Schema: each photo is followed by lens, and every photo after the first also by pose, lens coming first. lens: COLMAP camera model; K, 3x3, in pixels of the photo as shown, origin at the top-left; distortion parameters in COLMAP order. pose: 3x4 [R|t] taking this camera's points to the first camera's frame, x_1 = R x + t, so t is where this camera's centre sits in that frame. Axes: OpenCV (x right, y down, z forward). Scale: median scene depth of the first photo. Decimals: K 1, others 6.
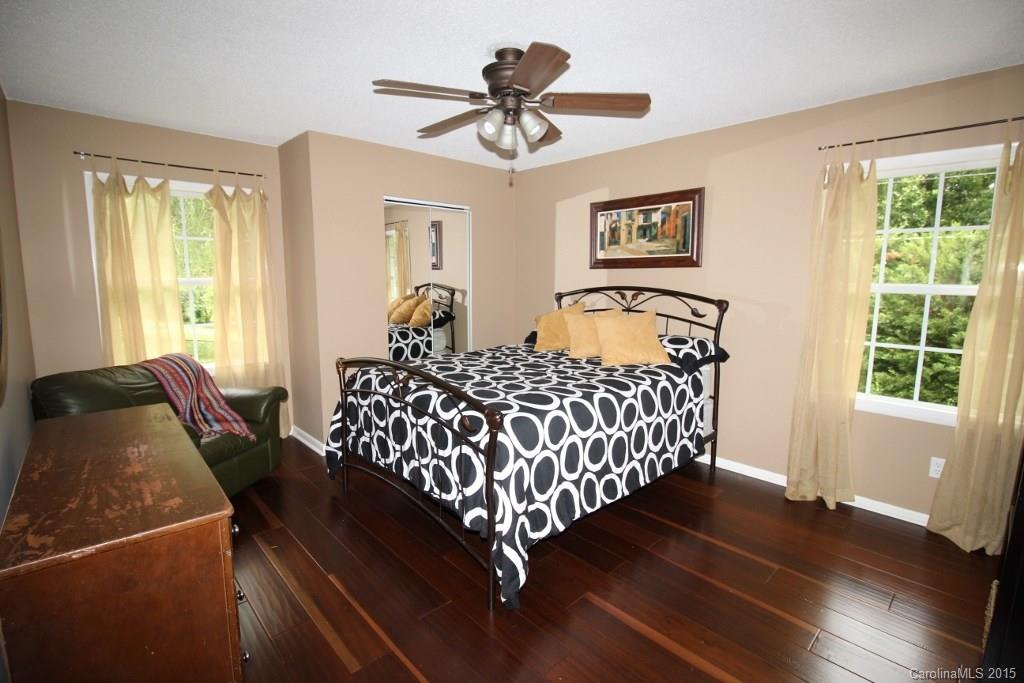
lens RADIAL K [[478.4, 0, 513.8], [0, 478.4, 339.7], [0, 0, 1]] dist [0.010427, -0.018458]
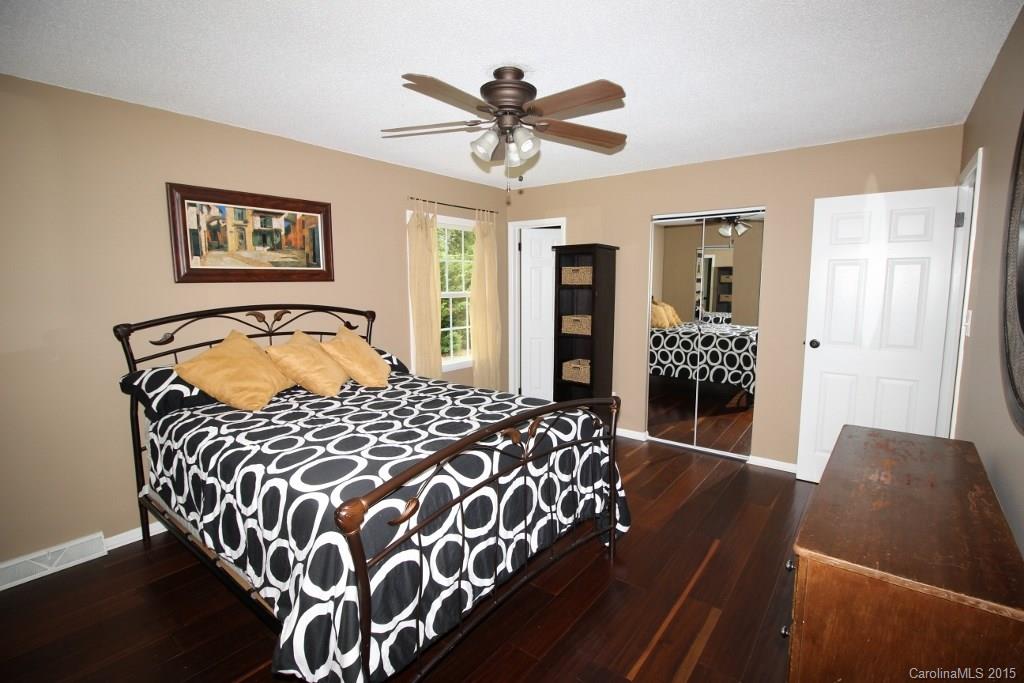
lens RADIAL K [[478.4, 0, 513.8], [0, 478.4, 339.7], [0, 0, 1]] dist [0.010427, -0.018458]
pose [[-0.162283, -0.123444, 0.978992, -0.644405], [0.136659, 0.979771, 0.146195, -0.118665], [-0.977235, 0.157513, -0.142130, 0.741241]]
